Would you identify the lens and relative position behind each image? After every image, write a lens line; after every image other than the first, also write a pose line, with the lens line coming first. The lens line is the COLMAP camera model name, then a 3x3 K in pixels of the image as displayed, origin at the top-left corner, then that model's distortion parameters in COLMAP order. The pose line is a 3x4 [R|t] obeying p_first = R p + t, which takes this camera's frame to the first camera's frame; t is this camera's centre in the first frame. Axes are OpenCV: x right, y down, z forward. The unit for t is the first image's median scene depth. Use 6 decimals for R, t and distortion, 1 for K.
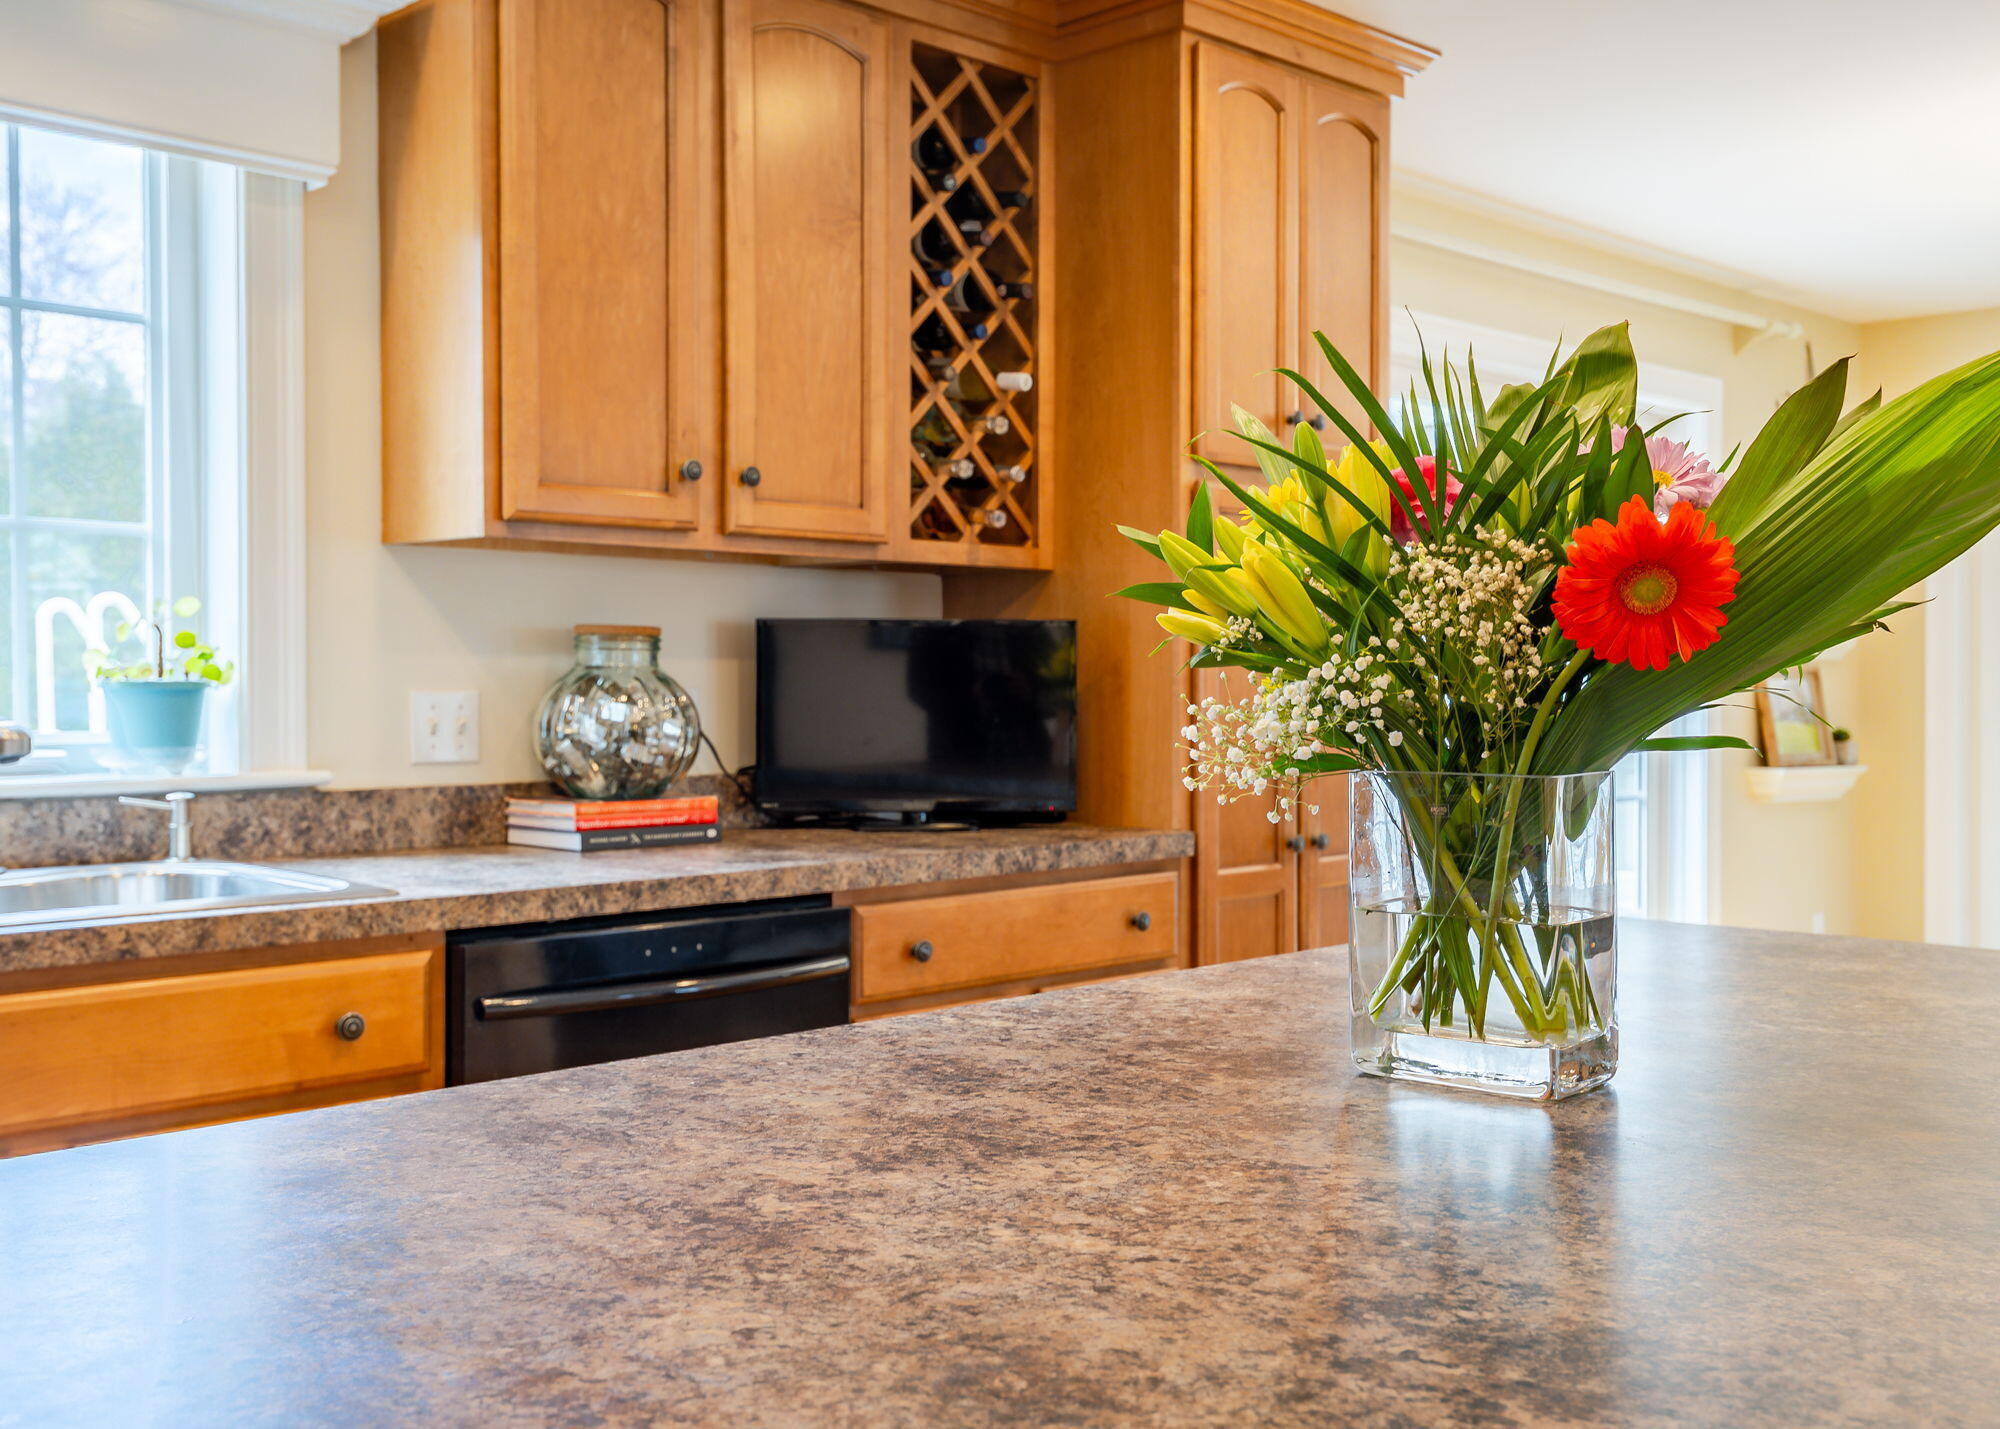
lens RADIAL K [[2082.9, 0, 1061.4], [0, 2082.9, 704.1], [0, 0, 1]] dist [0.019720, 0.034982]
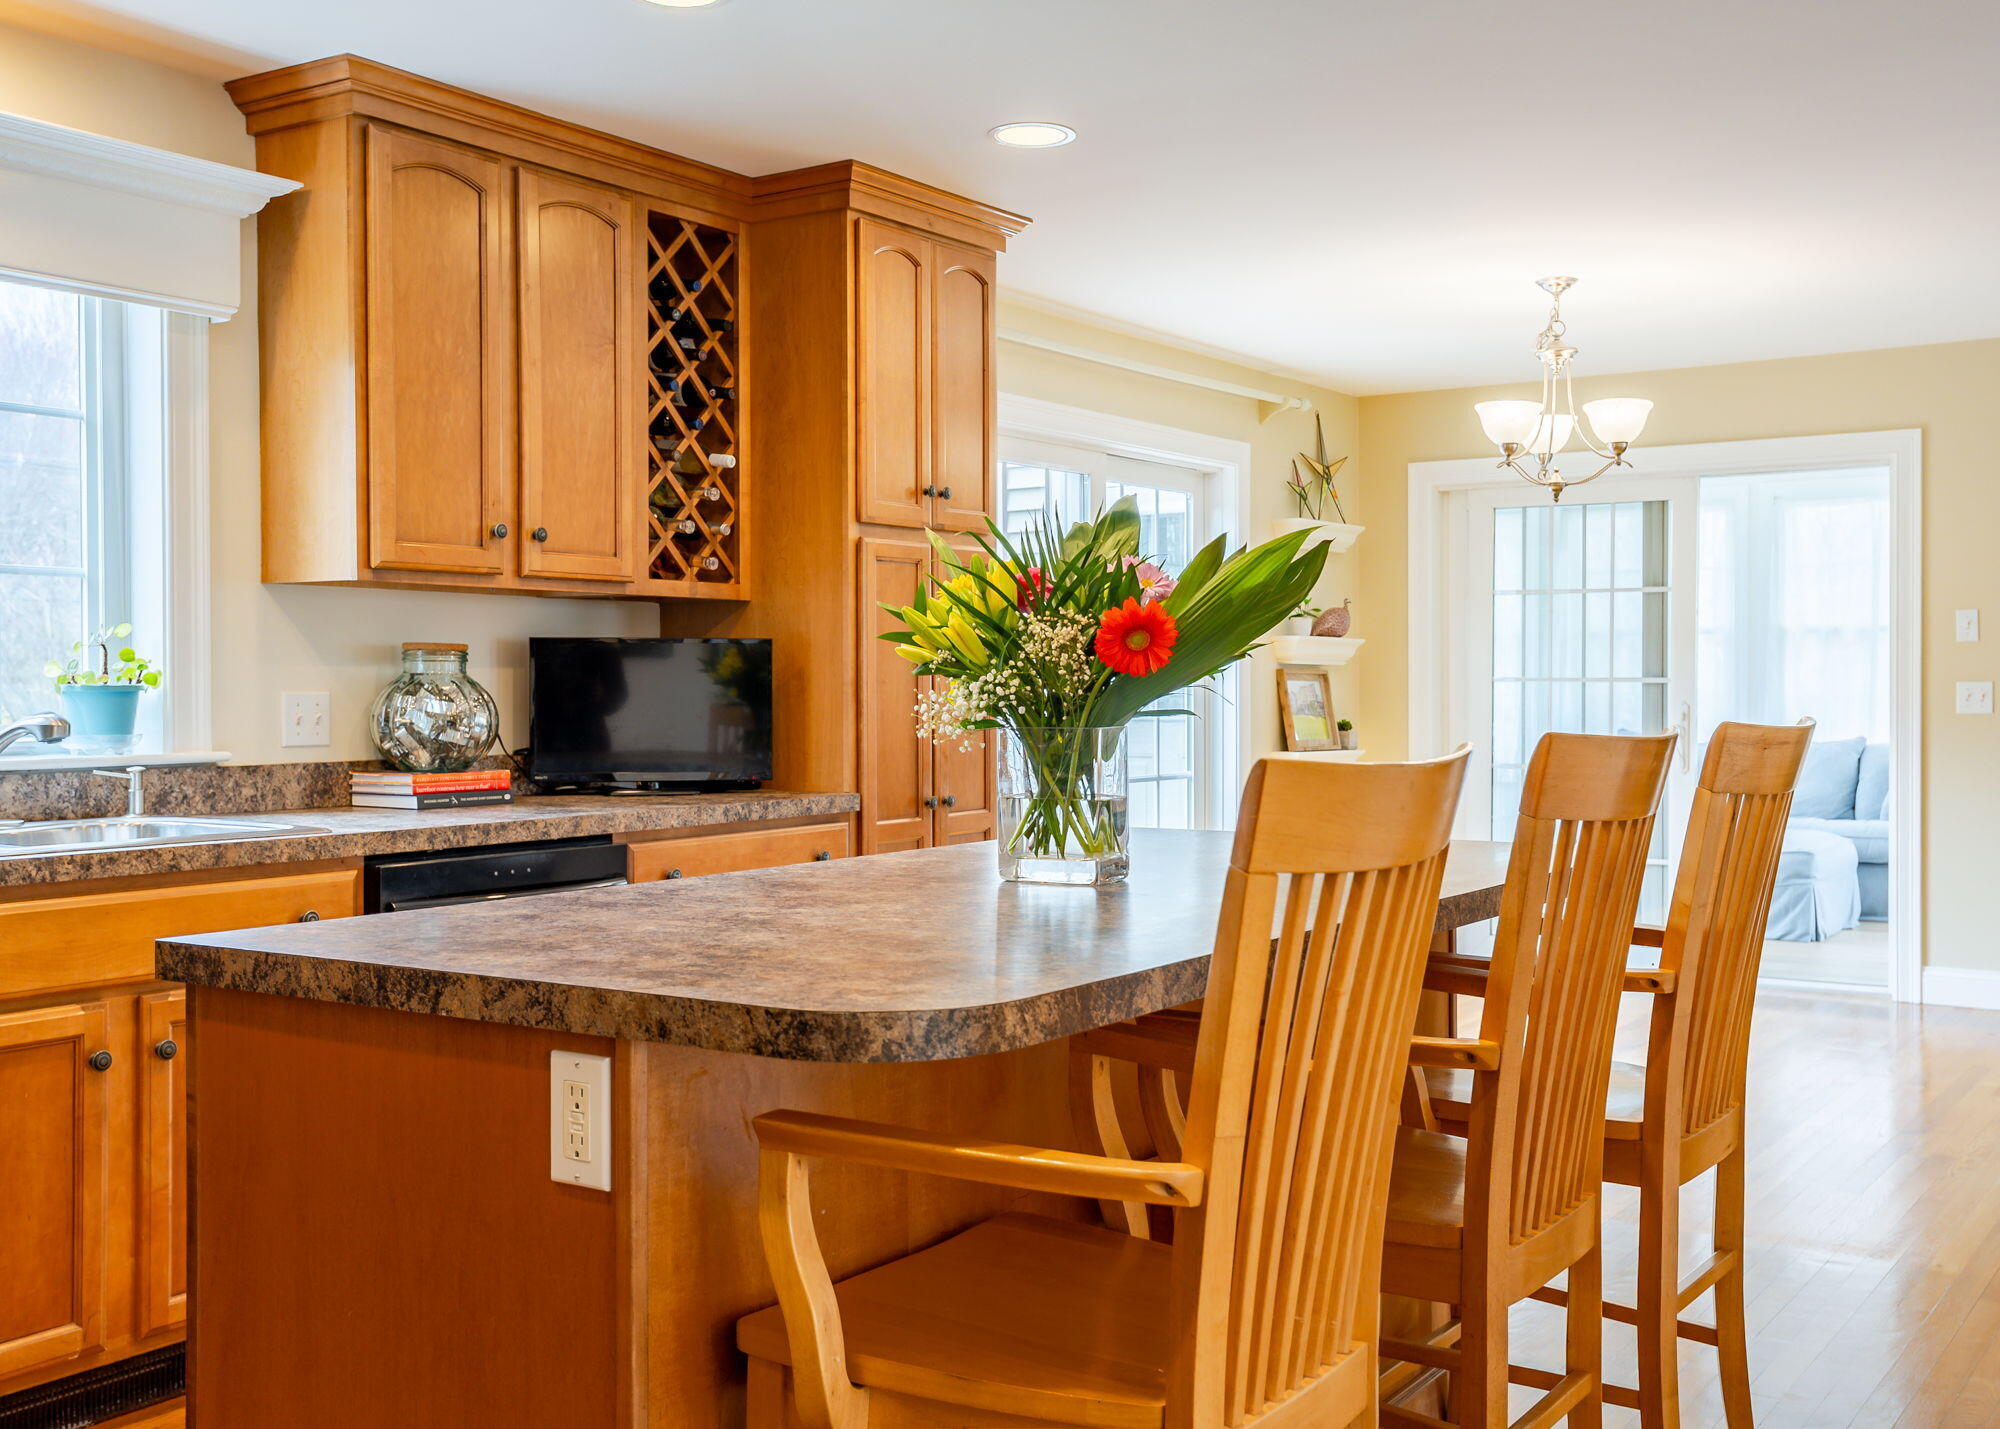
lens RADIAL K [[2082.9, 0, 1061.4], [0, 2082.9, 704.1], [0, 0, 1]] dist [0.019720, 0.034982]
pose [[0.980791, -0.004851, 0.195000, -0.082761], [0.005142, 0.999986, -0.000985, 0.005249], [-0.194993, 0.001969, 0.980803, -0.419208]]
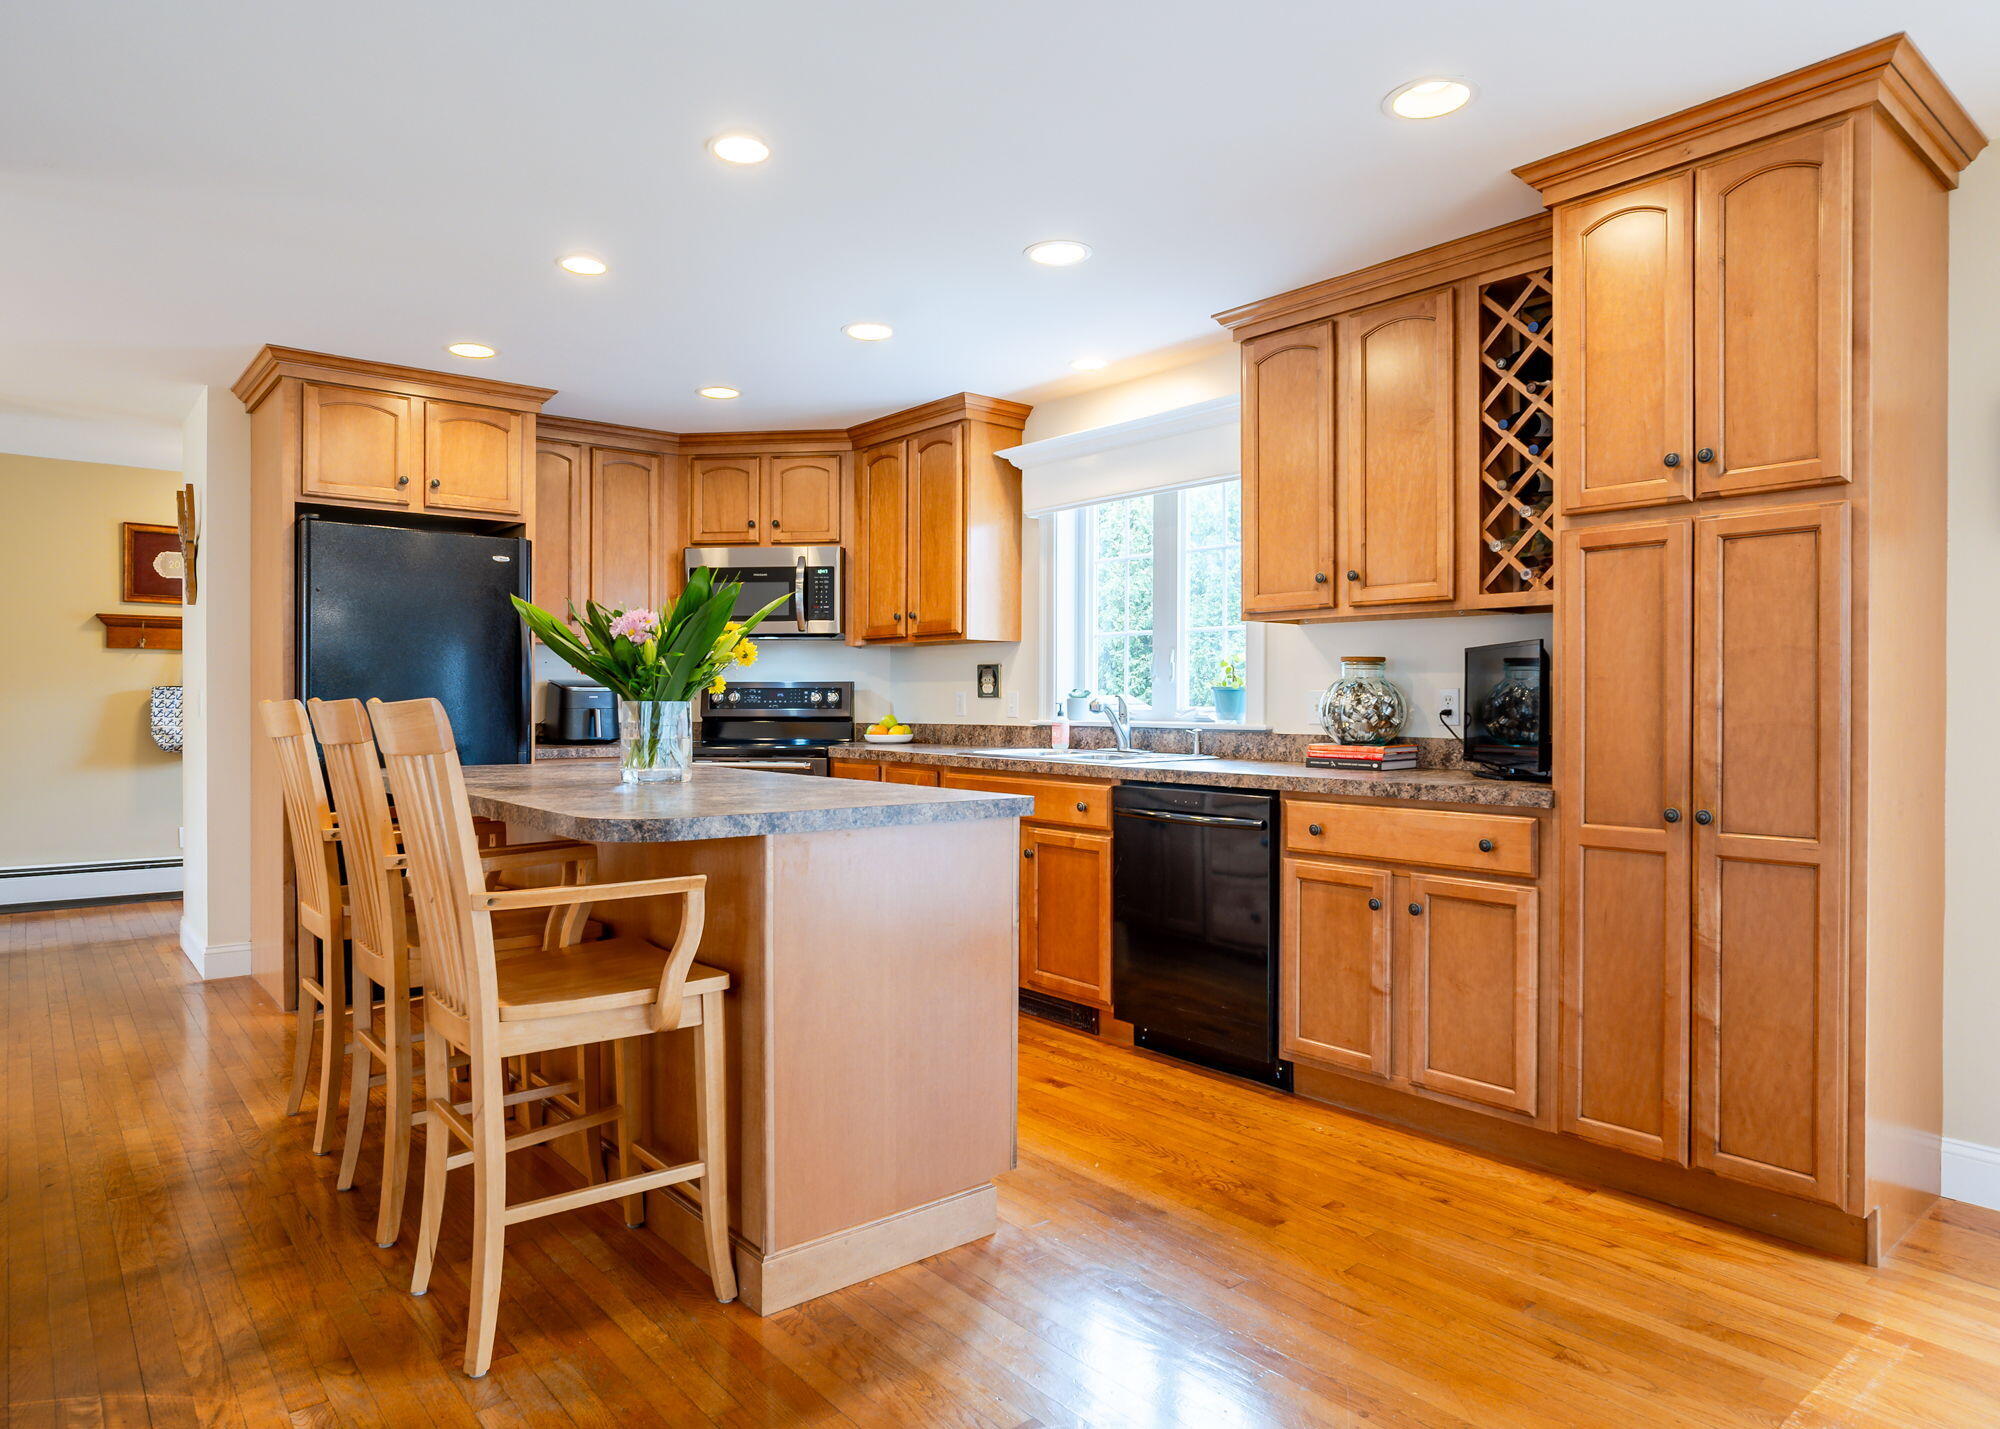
lens RADIAL K [[1187.8, 0, 1000.0], [0, 1187.8, 714.5], [0, 0, 1]] dist [-0.048727, 0.000031]
pose [[-0.110171, 0.010723, -0.993855, 0.970854], [-0.015773, 0.999797, 0.012536, 0.008498], [0.993788, 0.017057, -0.109979, 0.820219]]
